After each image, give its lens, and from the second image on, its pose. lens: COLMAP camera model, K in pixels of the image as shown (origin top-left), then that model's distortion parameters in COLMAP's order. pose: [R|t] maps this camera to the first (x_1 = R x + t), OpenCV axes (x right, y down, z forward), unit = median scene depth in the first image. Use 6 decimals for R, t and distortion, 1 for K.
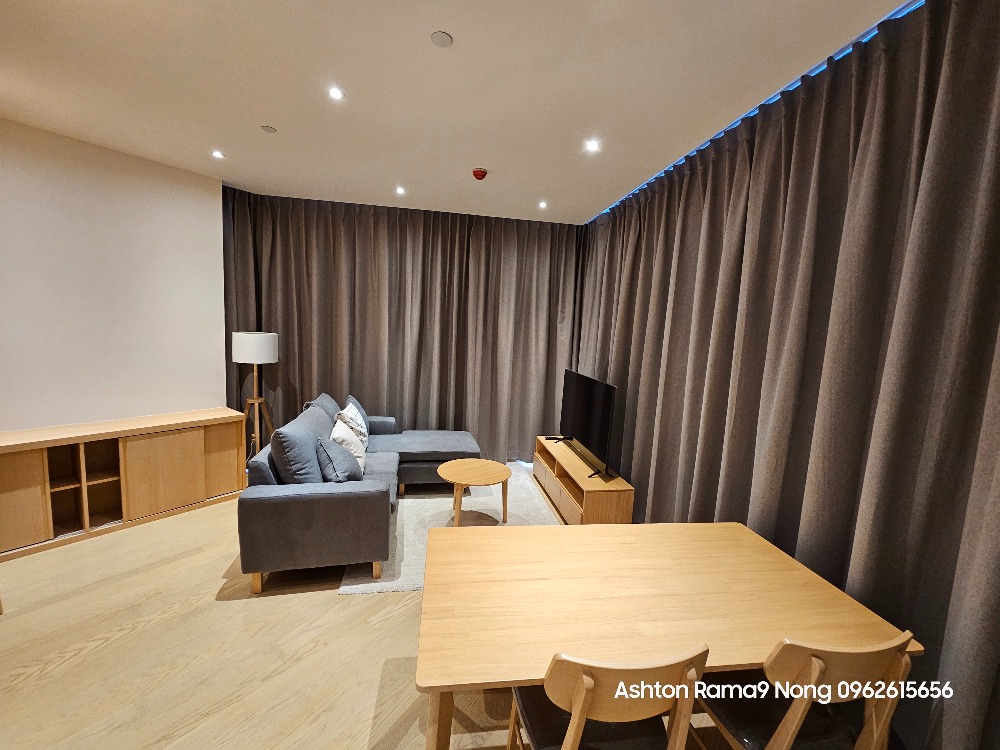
lens RADIAL K [[410.2, 0, 501.5], [0, 410.2, 372.6], [0, 0, 1]] dist [-0.015119, 0.006983]
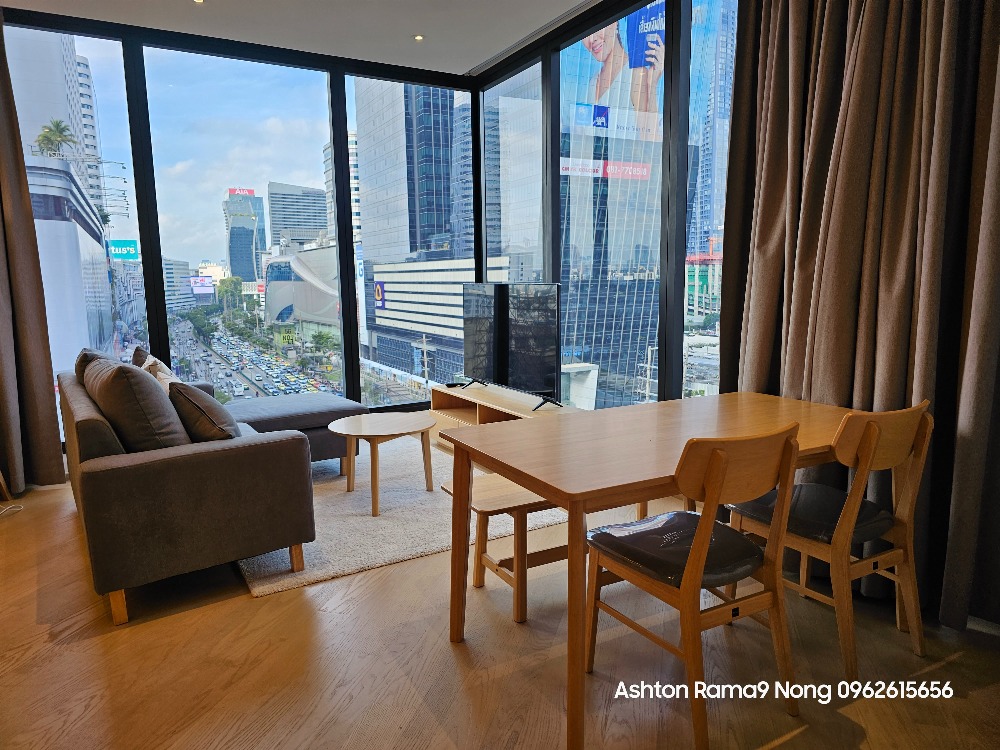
lens RADIAL K [[668.1, 0, 494.4], [0, 668.1, 381.0], [0, 0, 1]] dist [0.078944, -0.081632]
pose [[0.932549, -0.118847, 0.340923, -0.267249], [0.103452, 0.992634, 0.063056, 0.113426], [-0.345905, -0.023534, 0.937974, -0.131220]]
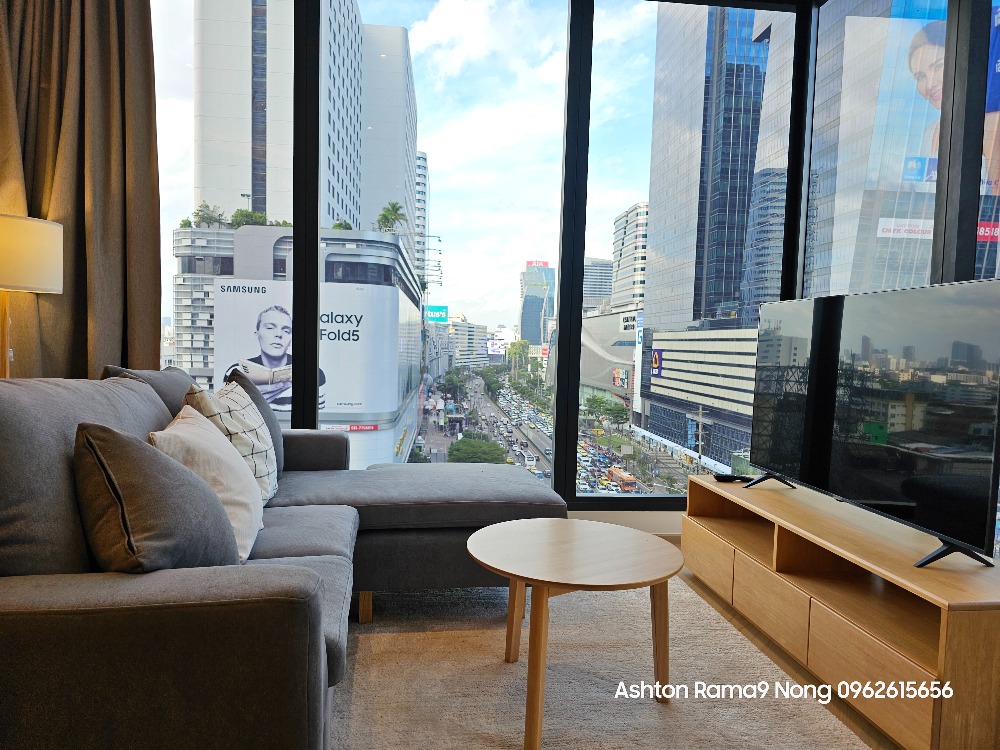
lens RADIAL K [[668.1, 0, 494.4], [0, 668.1, 381.0], [0, 0, 1]] dist [0.078944, -0.081632]
pose [[0.998758, -0.019830, -0.045711, -0.103138], [0.017024, 0.997994, -0.060982, 0.130172], [0.046828, 0.060128, 0.997092, 0.415633]]
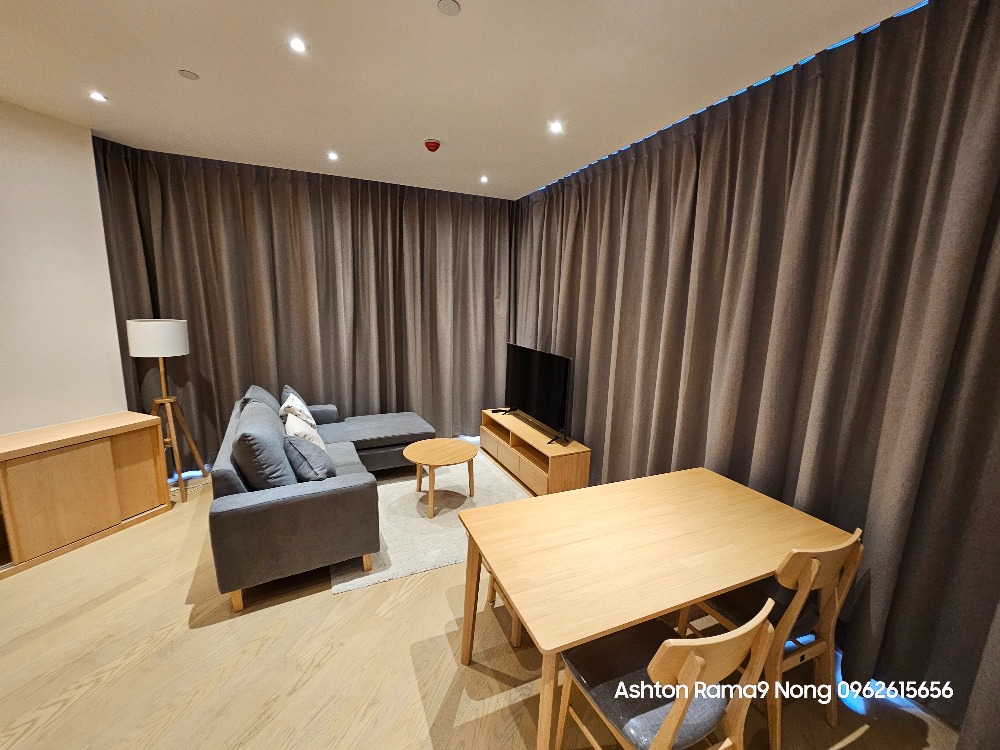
lens RADIAL K [[410.6, 0, 502.3], [0, 410.6, 373.1], [0, 0, 1]] dist [-0.019034, 0.006507]
pose [[0.964633, -0.070855, 0.253896, -0.160356], [0.052448, 0.995529, 0.078558, -0.020393], [-0.258327, -0.062463, 0.964036, 0.004760]]
